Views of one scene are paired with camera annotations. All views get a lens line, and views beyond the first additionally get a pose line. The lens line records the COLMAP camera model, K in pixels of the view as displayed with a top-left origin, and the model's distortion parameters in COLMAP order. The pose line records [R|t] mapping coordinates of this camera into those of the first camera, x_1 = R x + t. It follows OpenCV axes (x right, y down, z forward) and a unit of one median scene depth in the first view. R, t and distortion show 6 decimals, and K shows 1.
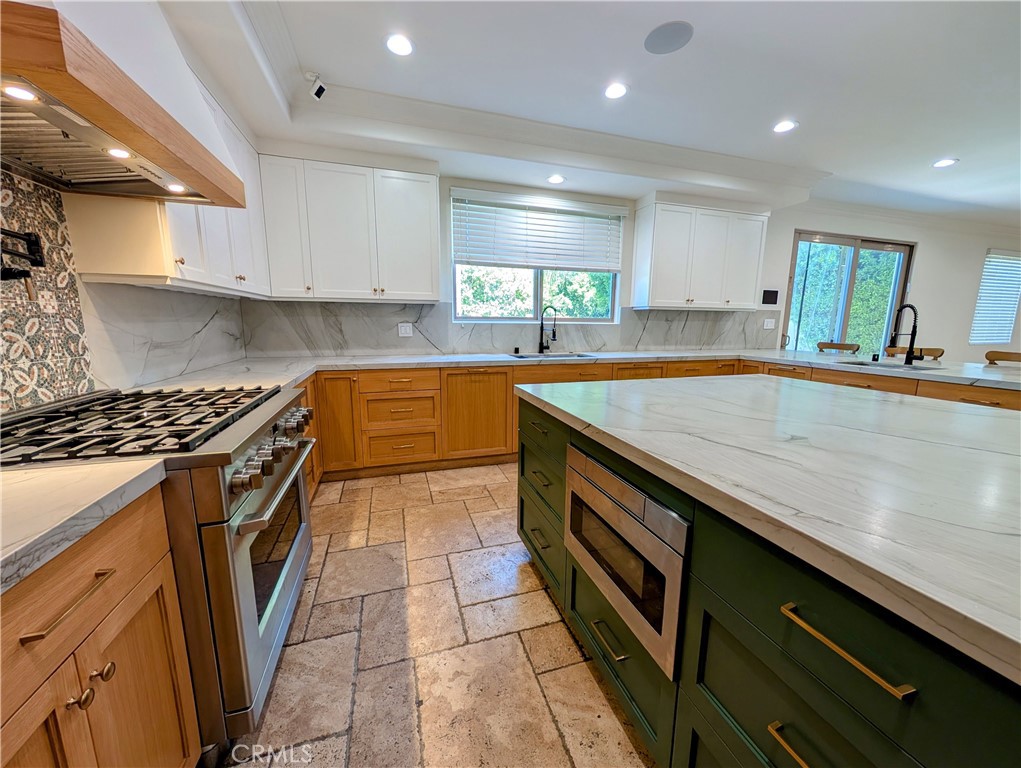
lens RADIAL K [[385.6, 0, 515.2], [0, 385.6, 386.8], [0, 0, 1]] dist [-0.000166, 0.000221]
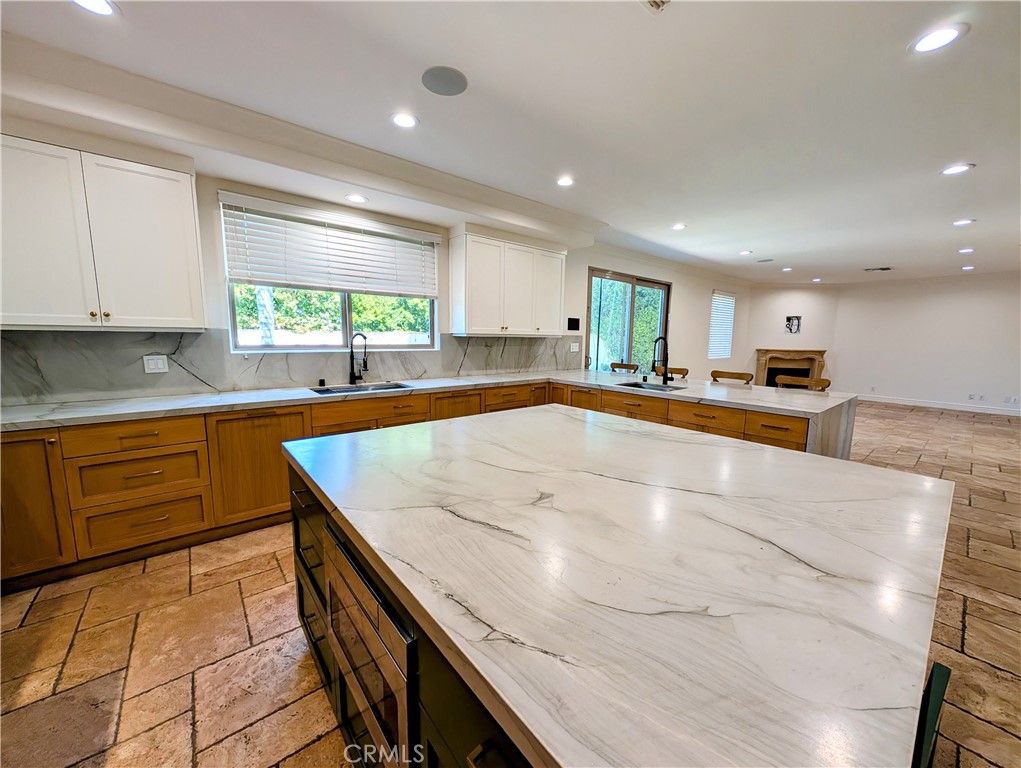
lens RADIAL K [[385.6, 0, 515.2], [0, 385.6, 386.8], [0, 0, 1]] dist [-0.000166, 0.000221]
pose [[0.926615, -0.044393, 0.373381, 0.087719], [0.055900, 0.998235, -0.020041, -0.044773], [-0.371833, 0.039442, 0.927461, 0.017936]]
